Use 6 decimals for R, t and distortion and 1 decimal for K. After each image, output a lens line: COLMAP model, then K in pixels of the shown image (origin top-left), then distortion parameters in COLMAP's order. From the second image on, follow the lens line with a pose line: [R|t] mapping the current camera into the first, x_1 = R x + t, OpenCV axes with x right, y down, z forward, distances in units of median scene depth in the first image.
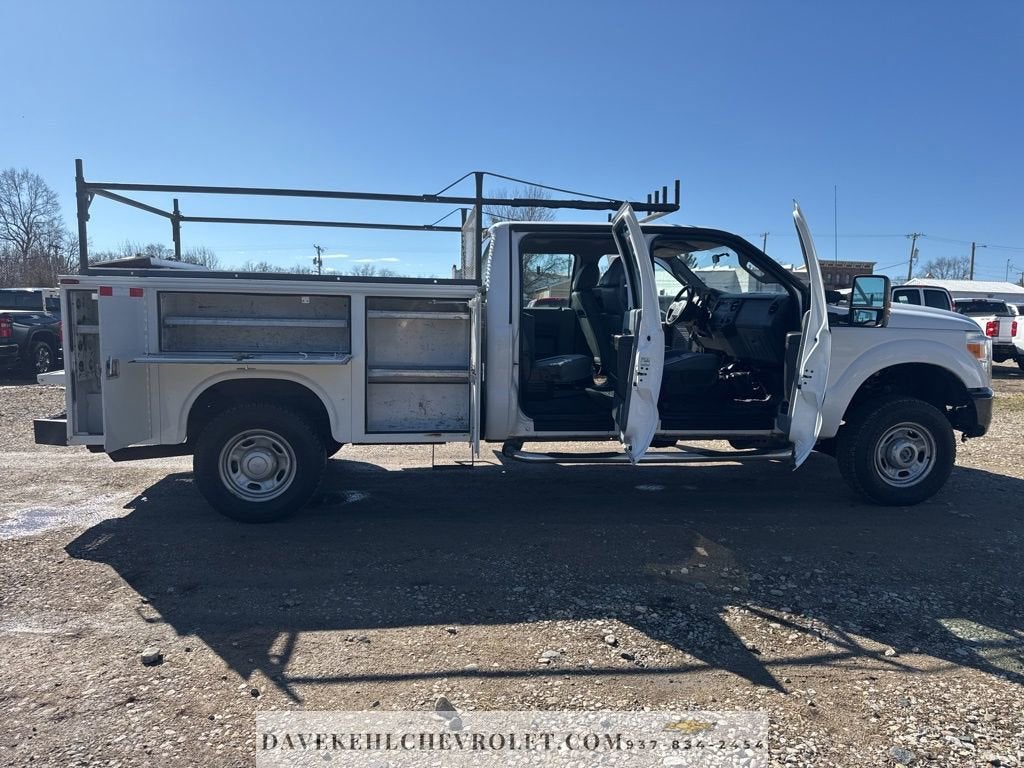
lens RADIAL K [[711.8, 0, 512.0], [0, 711.8, 384.0], [0, 0, 1]] dist [0.004720, -0.006243]
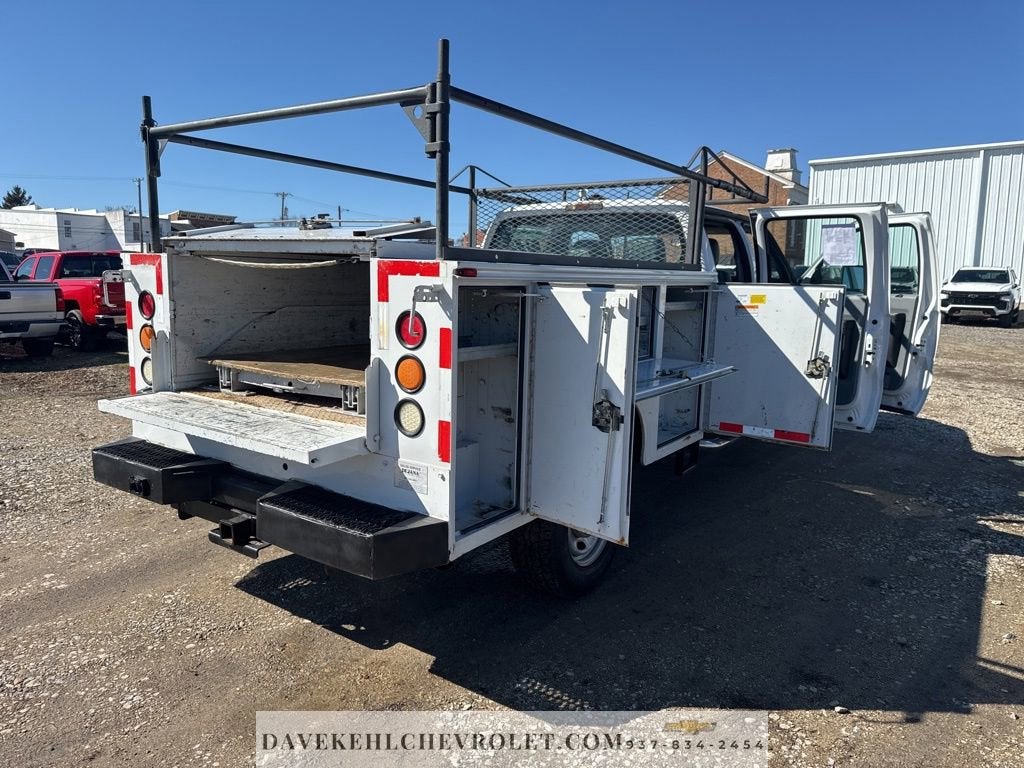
lens RADIAL K [[730.8, 0, 509.4], [0, 730.8, 383.7], [0, 0, 1]] dist [0.012110, -0.004300]
pose [[0.670485, -0.111095, 0.733558, -1.051265], [0.066964, 0.993752, 0.089294, -0.106677], [-0.738895, -0.010749, 0.673735, 0.609651]]
